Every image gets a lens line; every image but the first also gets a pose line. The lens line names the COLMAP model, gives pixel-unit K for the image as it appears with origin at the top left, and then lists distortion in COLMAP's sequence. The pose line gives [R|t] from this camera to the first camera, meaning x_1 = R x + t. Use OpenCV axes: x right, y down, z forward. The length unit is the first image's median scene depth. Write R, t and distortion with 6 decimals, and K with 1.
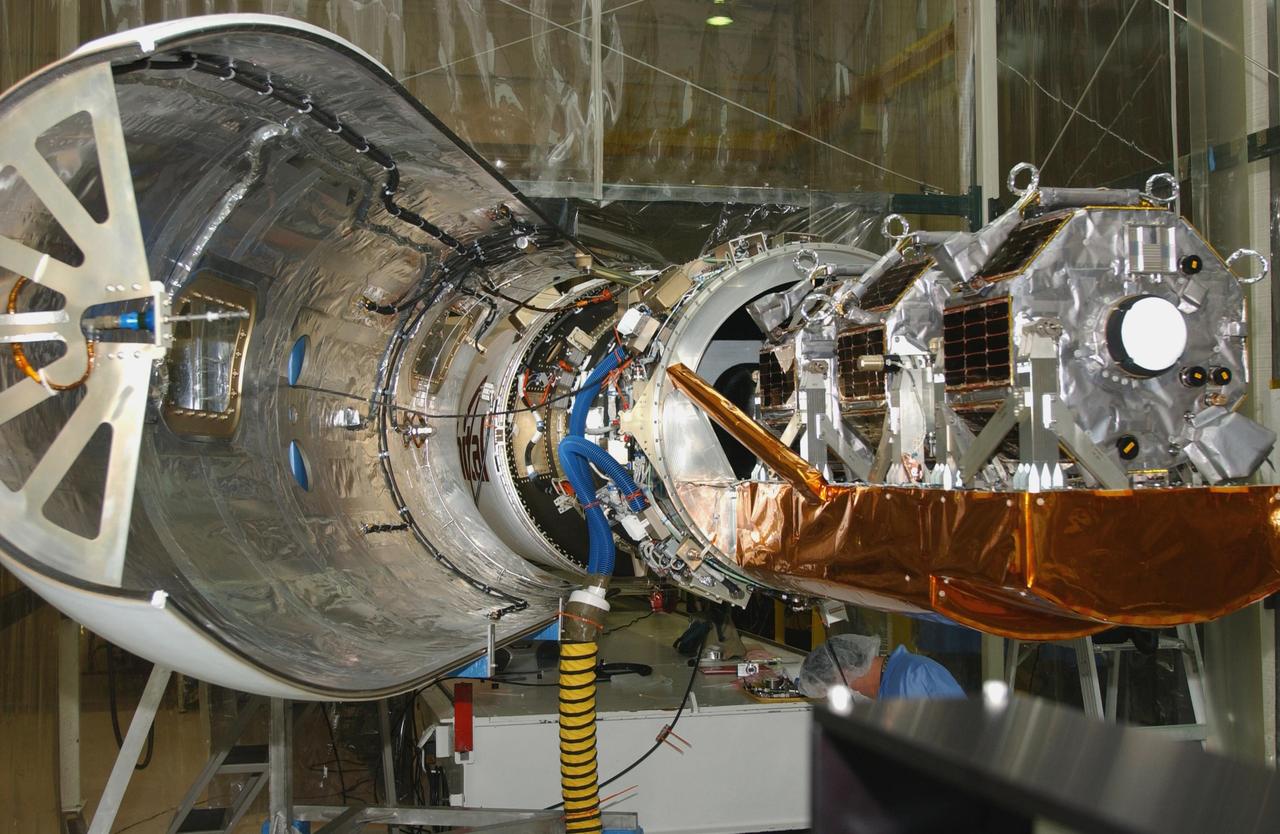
lens RADIAL K [[1449.5, 0, 640.0], [0, 1449.5, 417.0], [0, 0, 1]] dist [-0.045854, 0.031051]
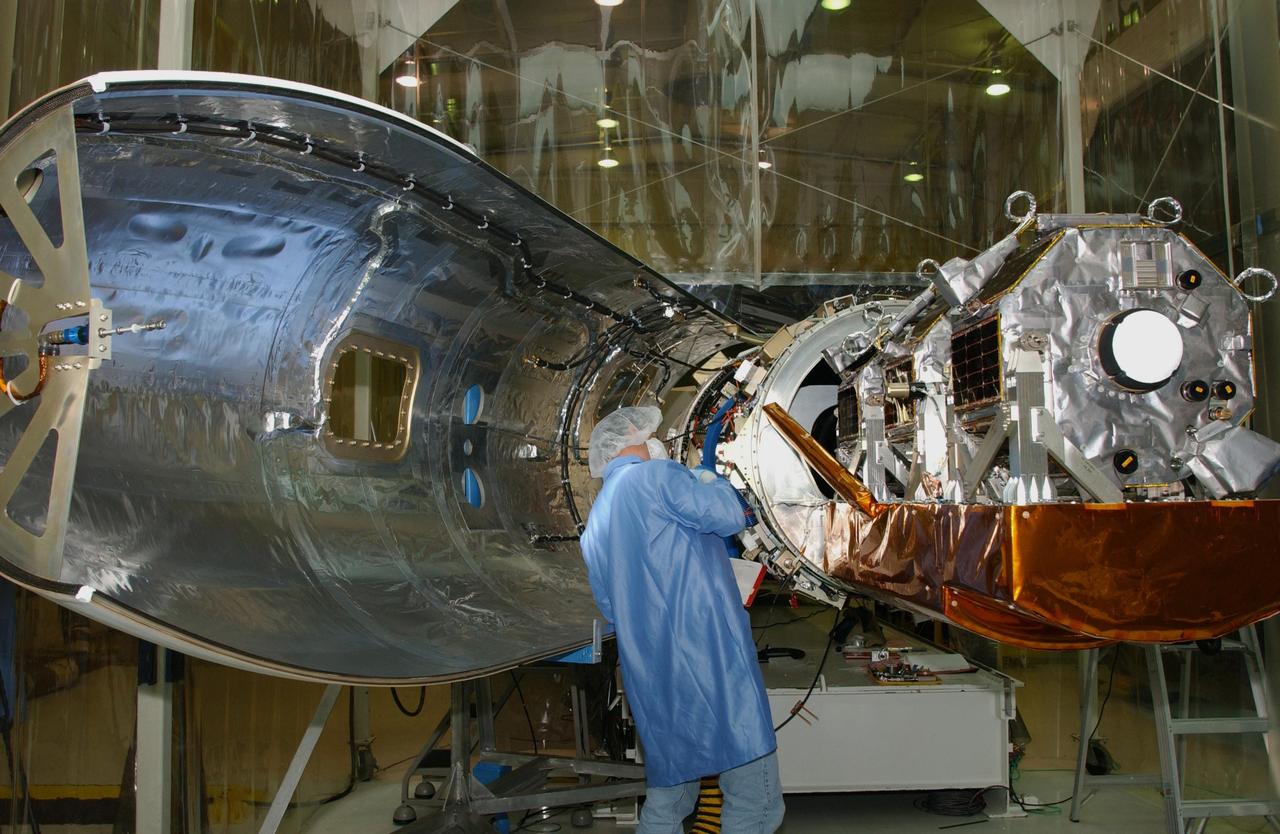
lens RADIAL K [[1040.3, 0, 640.0], [0, 1040.3, 417.0], [0, 0, 1]] dist [-0.099748, 0.084859]
pose [[0.980035, -0.011126, -0.198516, 0.144909], [0.002485, 0.999041, -0.043720, 0.019749], [0.198812, 0.042354, 0.979122, 0.230804]]
